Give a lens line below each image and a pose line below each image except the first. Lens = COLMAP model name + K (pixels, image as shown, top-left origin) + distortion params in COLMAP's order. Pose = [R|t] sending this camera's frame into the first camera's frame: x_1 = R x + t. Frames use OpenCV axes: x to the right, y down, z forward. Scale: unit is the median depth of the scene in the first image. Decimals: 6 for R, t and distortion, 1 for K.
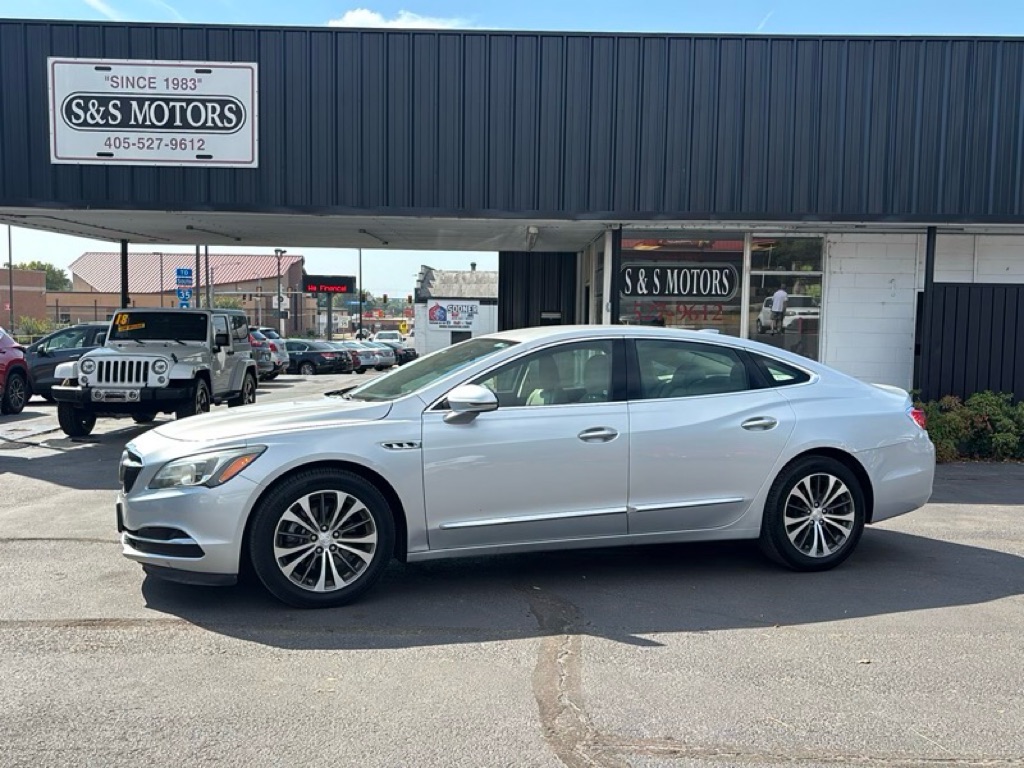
lens RADIAL K [[984.9, 0, 515.0], [0, 984.9, 384.8], [0, 0, 1]] dist [0.020321, 0.000000]
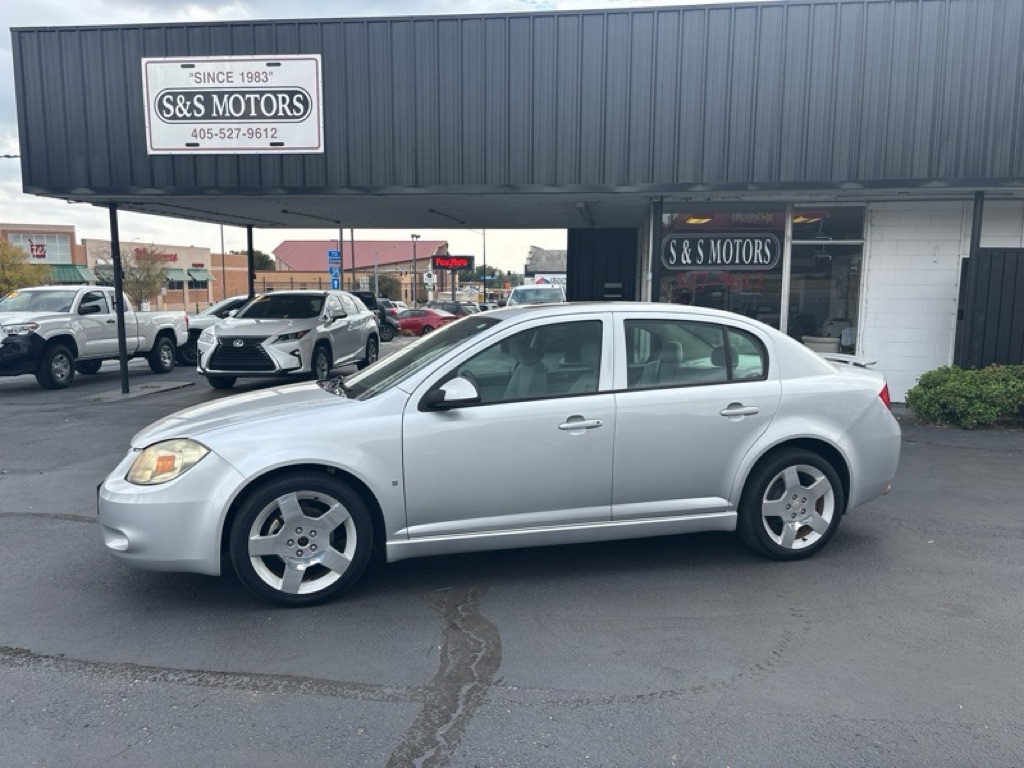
lens RADIAL K [[772.7, 0, 519.2], [0, 772.7, 380.8], [0, 0, 1]] dist [0.028239, -0.011544]
pose [[0.991927, 0.004937, -0.126711, 0.064745], [0.001545, 0.998697, 0.051006, -0.010268], [0.126798, -0.050790, 0.990627, 0.160230]]
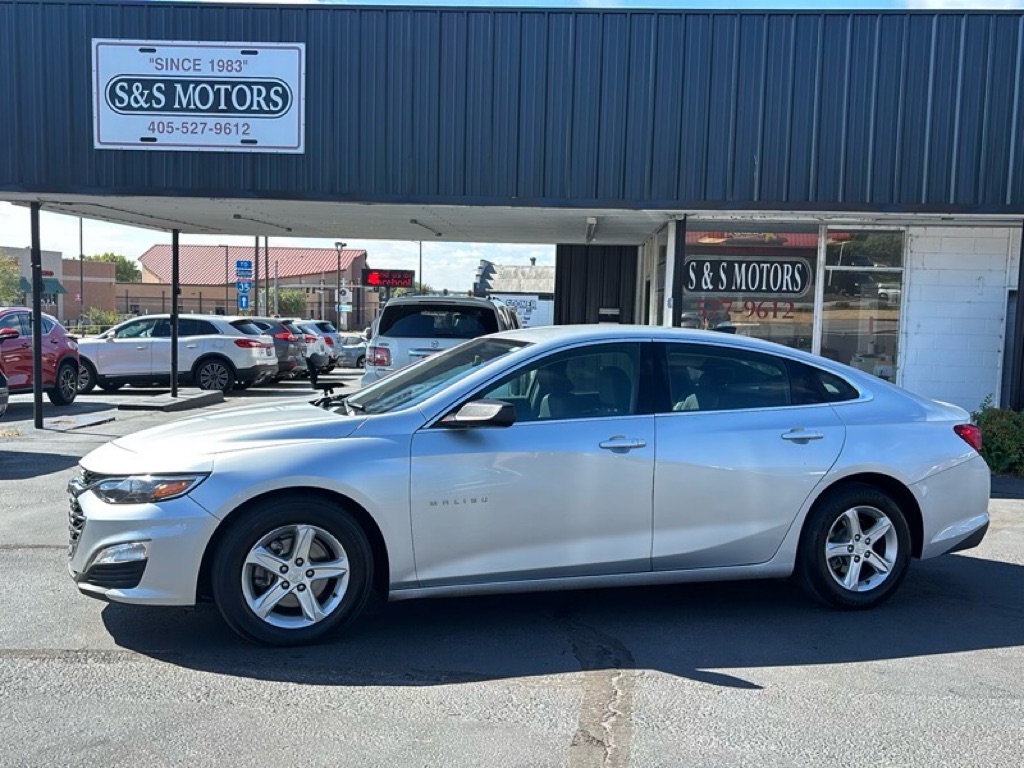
lens RADIAL K [[984.9, 0, 516.6], [0, 984.9, 381.2], [0, 0, 1]] dist [0.020321, 0.000000]
pose [[0.998121, 0.015509, -0.059277, 0.005302], [-0.015460, 0.999880, 0.001287, -0.003405], [0.059290, -0.000368, 0.998241, 0.056892]]
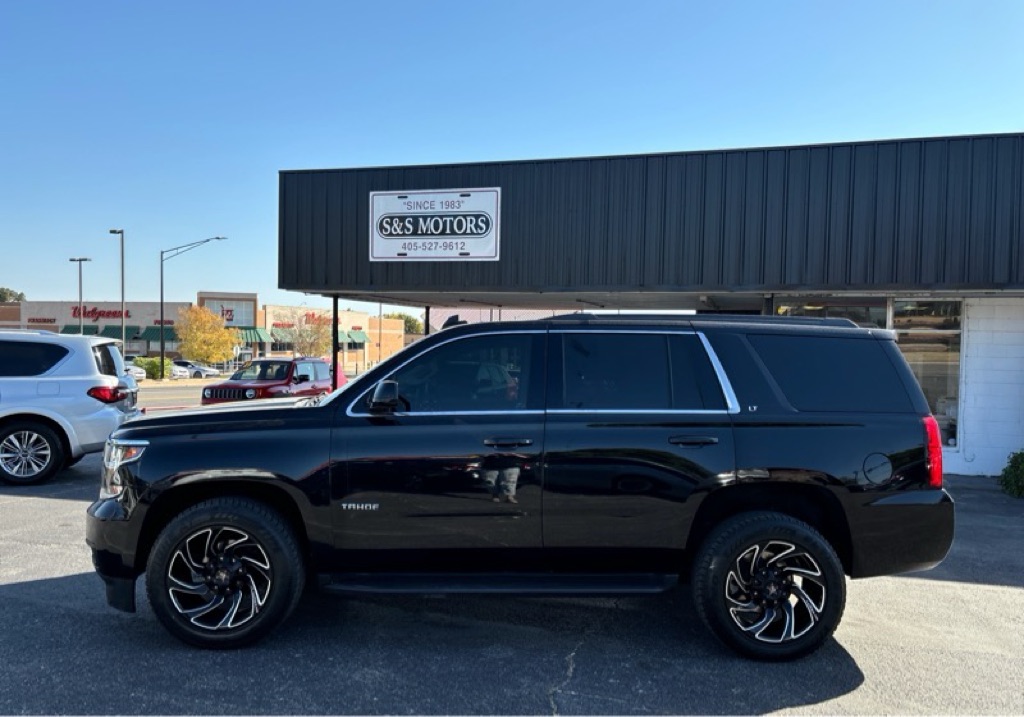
lens RADIAL K [[768.8, 0, 521.4], [0, 768.8, 361.1], [0, 0, 1]] dist [0.069146, -0.030612]
pose [[0.956303, 0.010563, -0.292187, 0.095616], [-0.027037, 0.998260, -0.052401, -0.017068], [0.291125, 0.058011, 0.954925, -0.042822]]
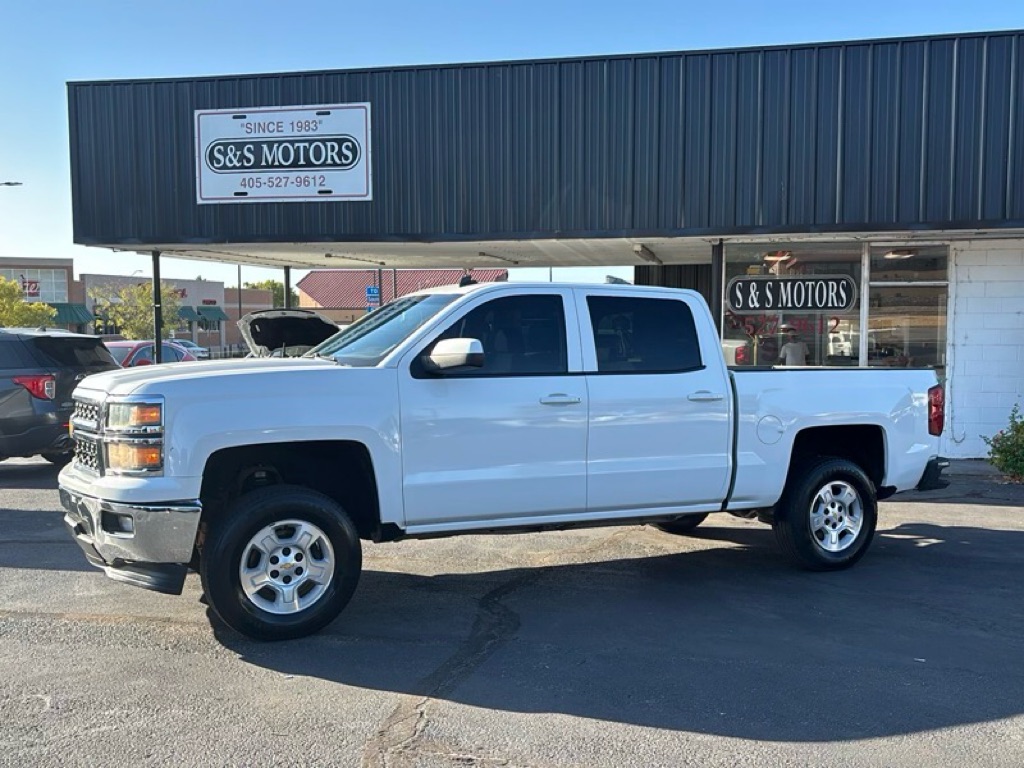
lens RADIAL K [[984.9, 0, 520.2], [0, 984.9, 379.7], [0, 0, 1]] dist [0.020321, 0.000000]
pose [[0.978579, -0.005127, -0.205808, 0.117497], [0.002370, 0.999904, -0.013641, -0.008484], [0.205858, 0.012861, 0.978497, -0.015557]]
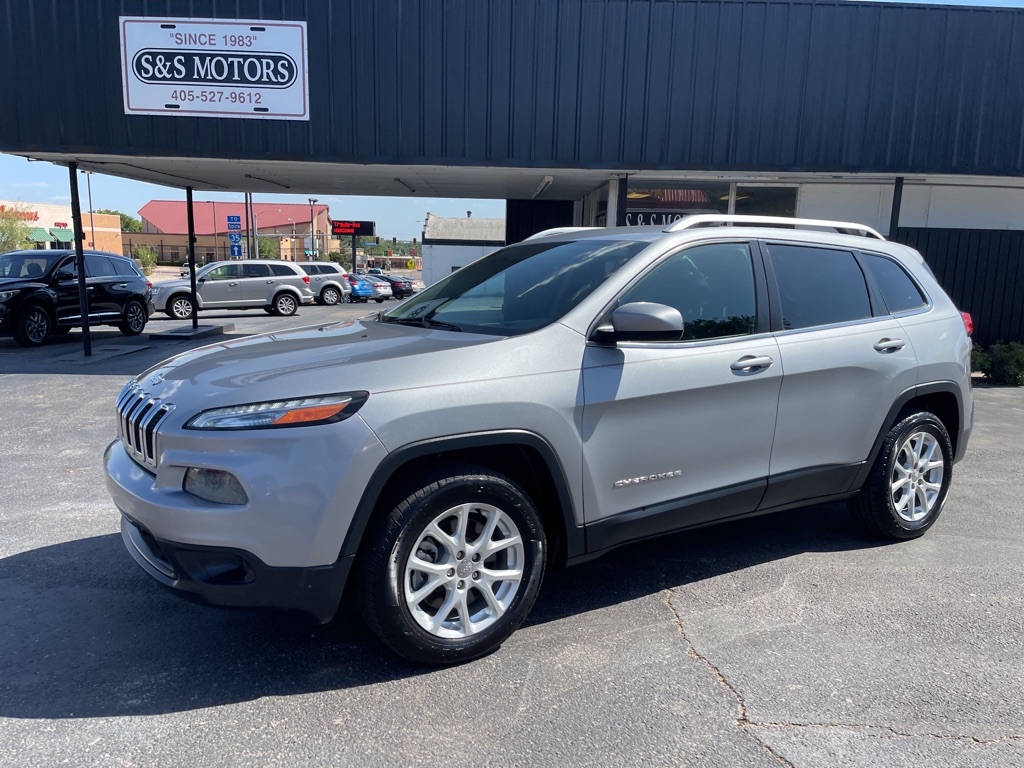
lens RADIAL K [[772.7, 0, 498.0], [0, 772.7, 392.2], [0, 0, 1]] dist [0.028239, -0.011544]
pose [[0.999978, 0.005840, 0.003282, -0.045486], [-0.006153, 0.994461, 0.104927, -0.005039], [-0.002651, -0.104945, 0.994475, 0.085548]]
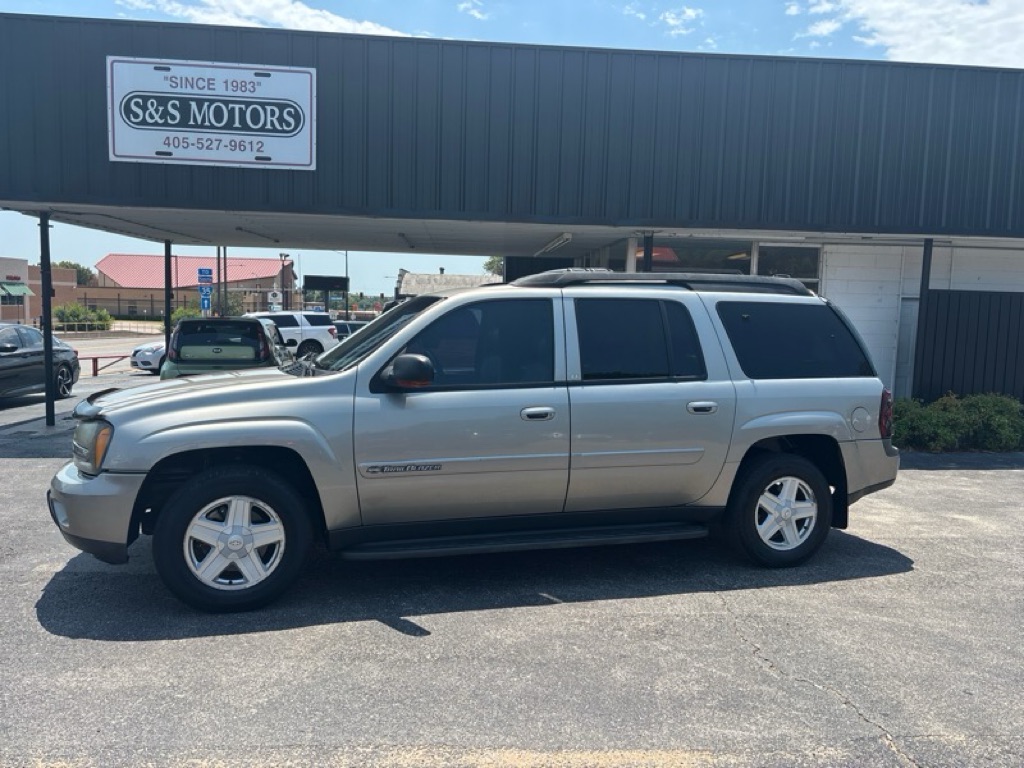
lens RADIAL K [[772.7, 0, 514.4], [0, 772.7, 376.6], [0, 0, 1]] dist [0.028239, -0.011544]
pose [[0.997415, 0.004954, 0.071679, -0.108870], [-0.006043, 0.999870, 0.014982, -0.016477], [-0.071596, -0.015376, 0.997315, 0.167359]]
